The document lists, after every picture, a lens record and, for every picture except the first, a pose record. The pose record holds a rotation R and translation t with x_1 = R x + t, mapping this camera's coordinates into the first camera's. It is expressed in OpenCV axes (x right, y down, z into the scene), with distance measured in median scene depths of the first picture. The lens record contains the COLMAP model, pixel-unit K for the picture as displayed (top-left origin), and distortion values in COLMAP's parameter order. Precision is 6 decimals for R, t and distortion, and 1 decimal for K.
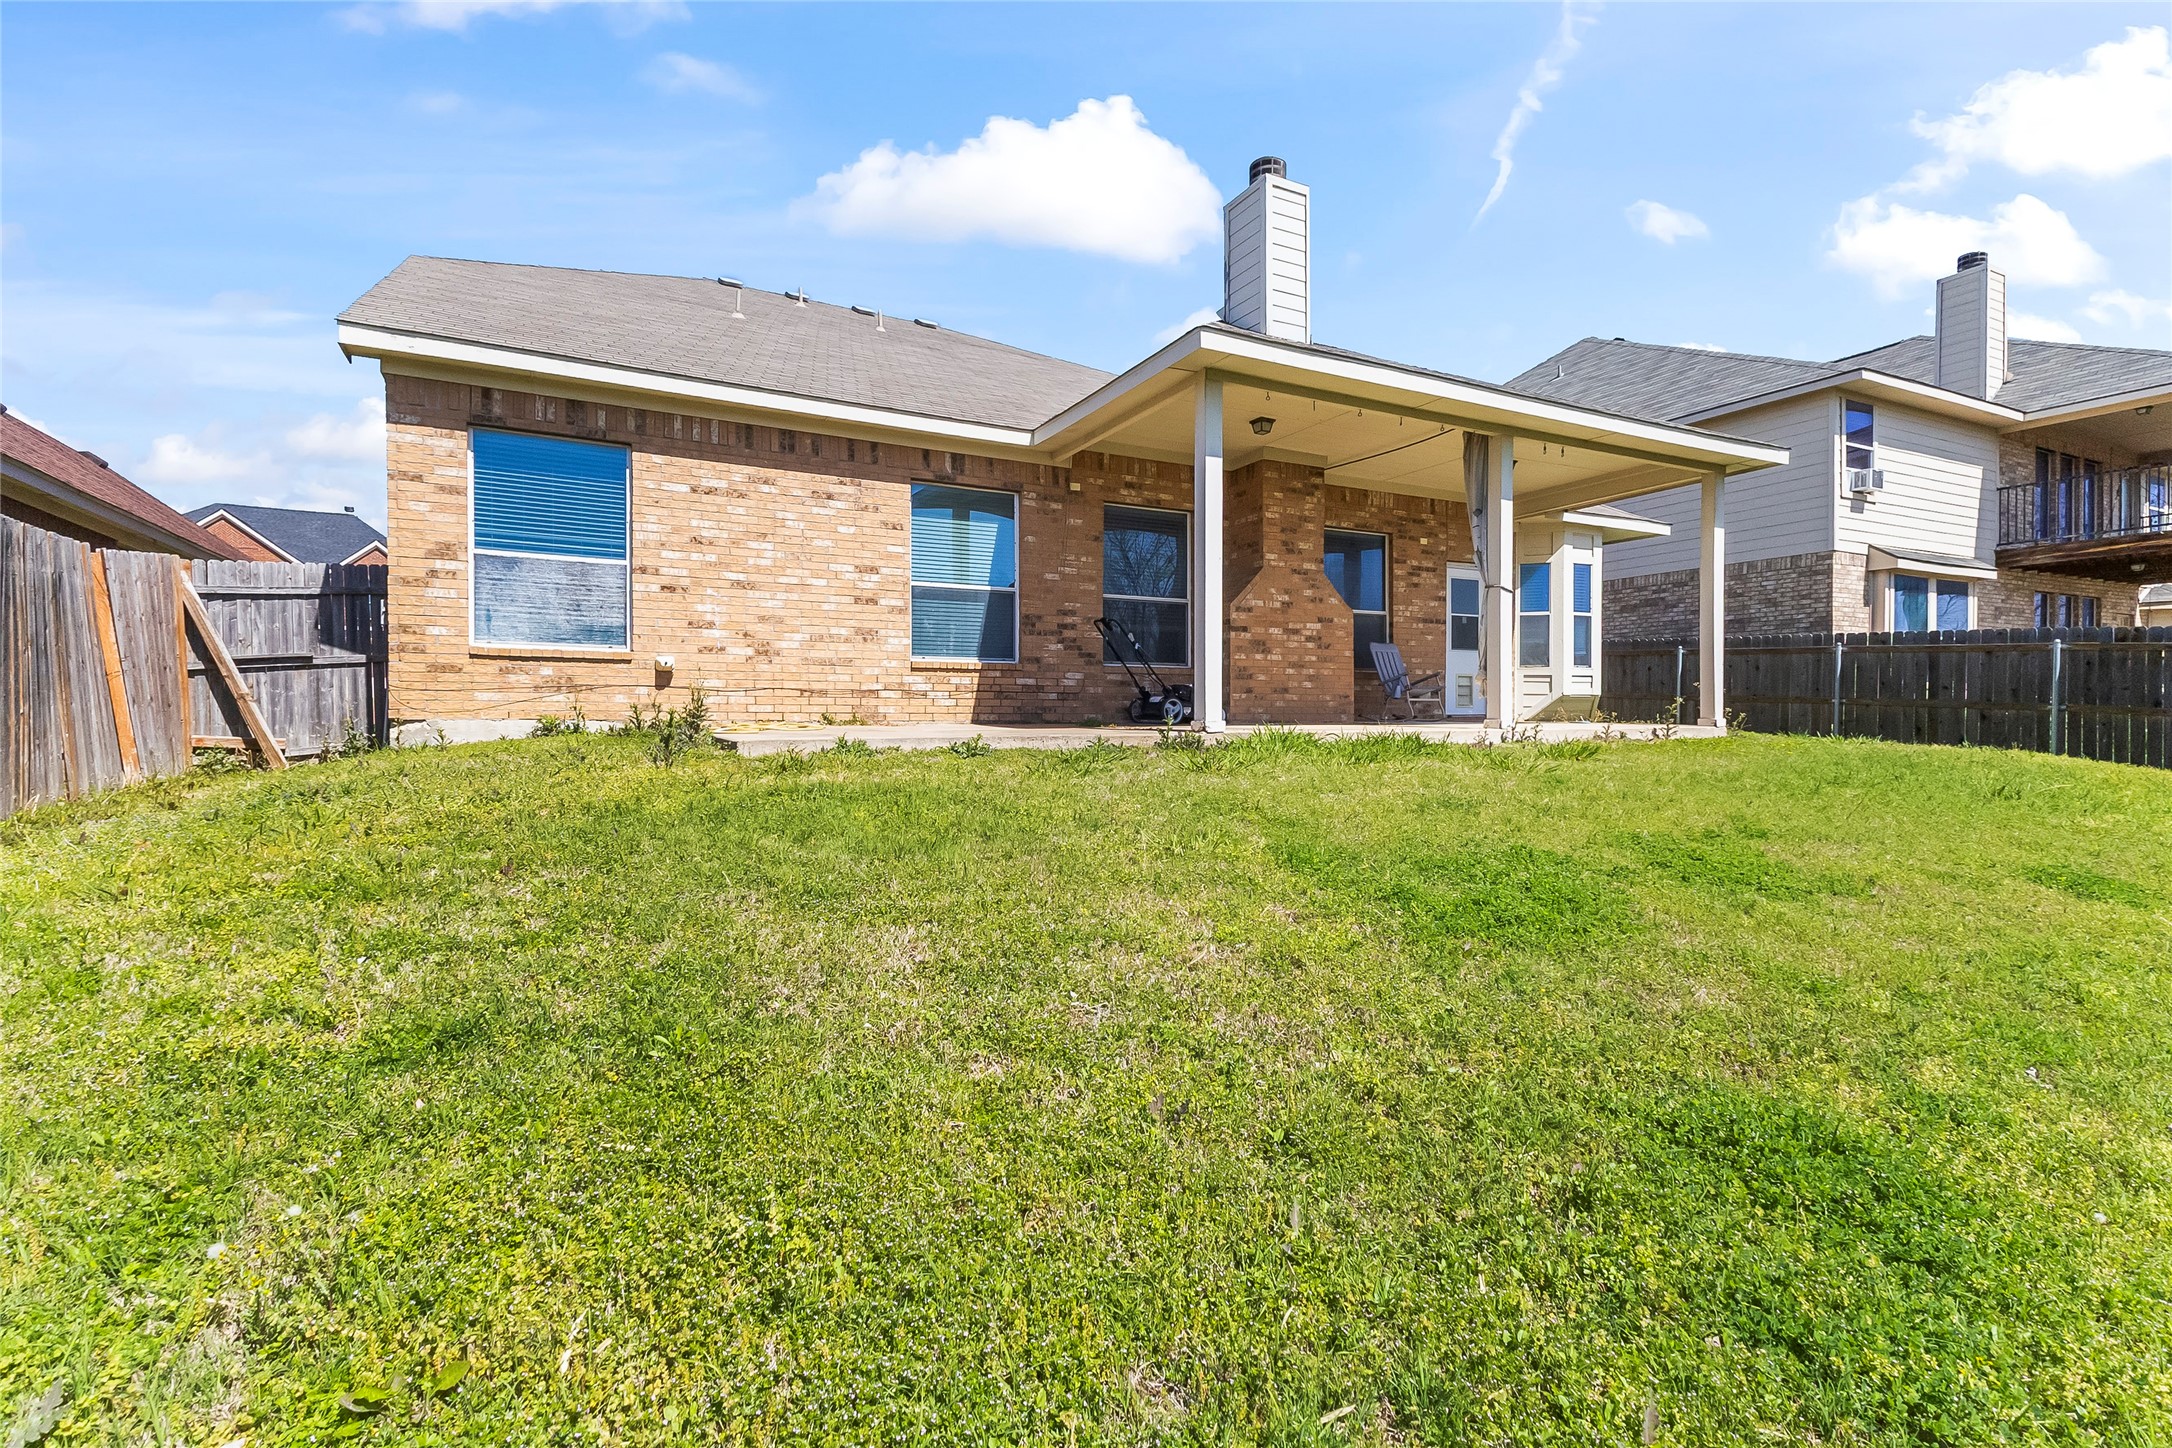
lens RADIAL K [[1038.7, 0, 1087.7], [0, 1038.7, 716.5], [0, 0, 1]] dist [0.030137, 0.000046]
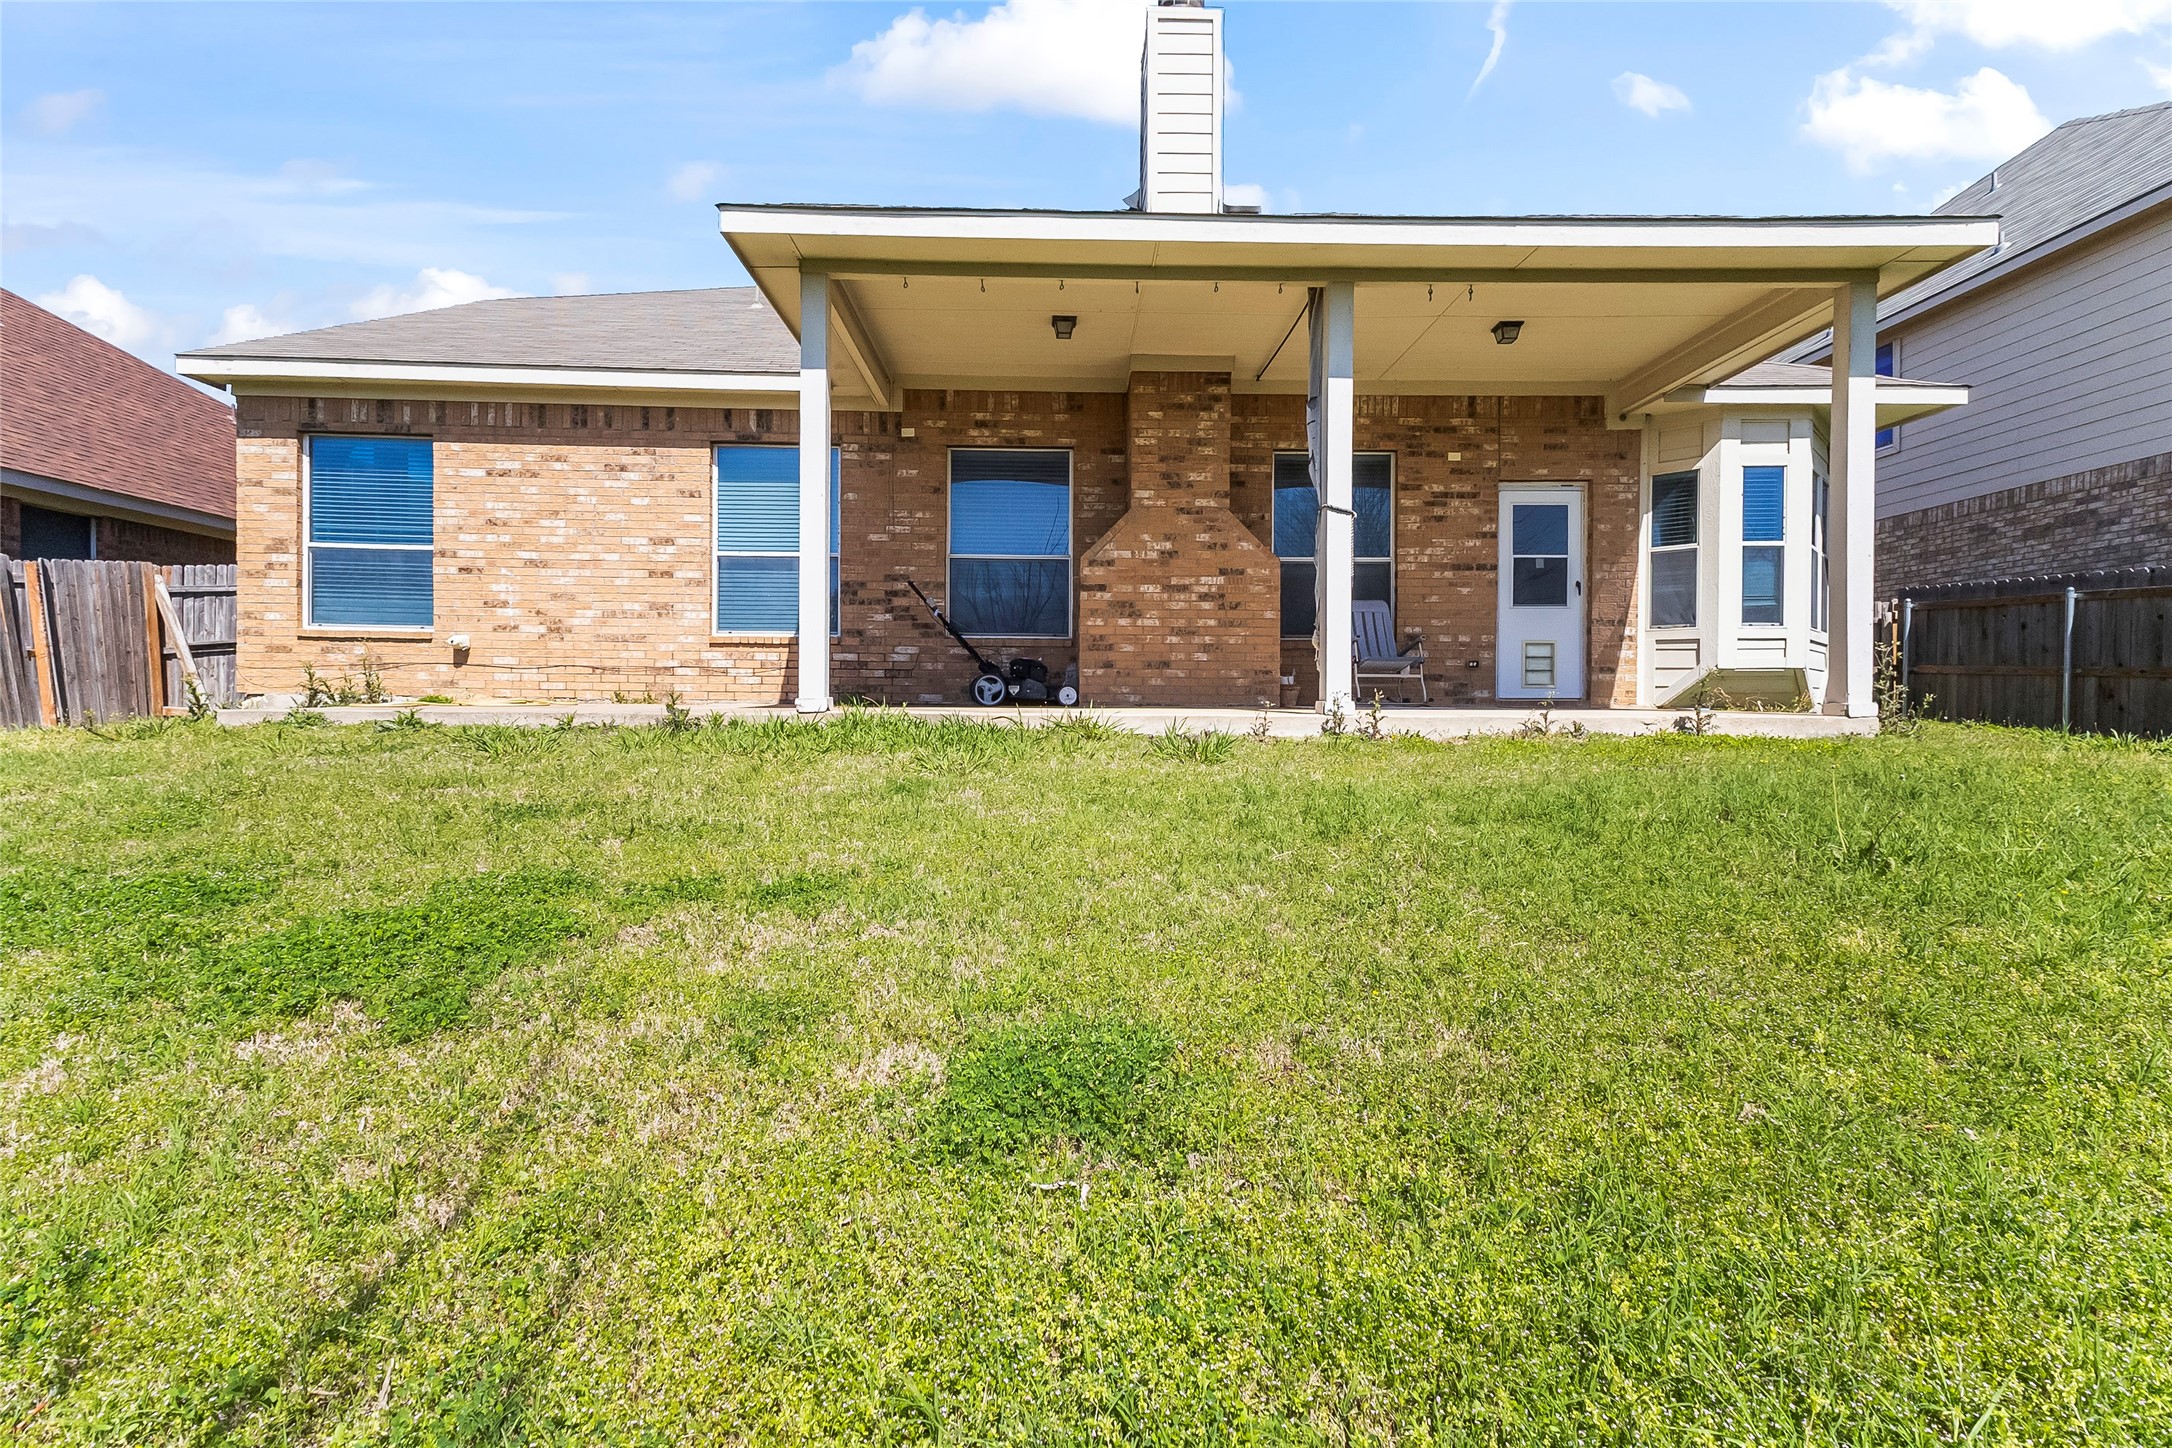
lens RADIAL K [[1038.7, 0, 1087.7], [0, 1038.7, 716.5], [0, 0, 1]] dist [0.030137, 0.000046]
pose [[0.886517, 0.011485, -0.462553, 0.582004], [-0.007037, 0.999911, 0.011340, 0.006650], [0.462642, -0.006798, 0.886519, 0.325268]]
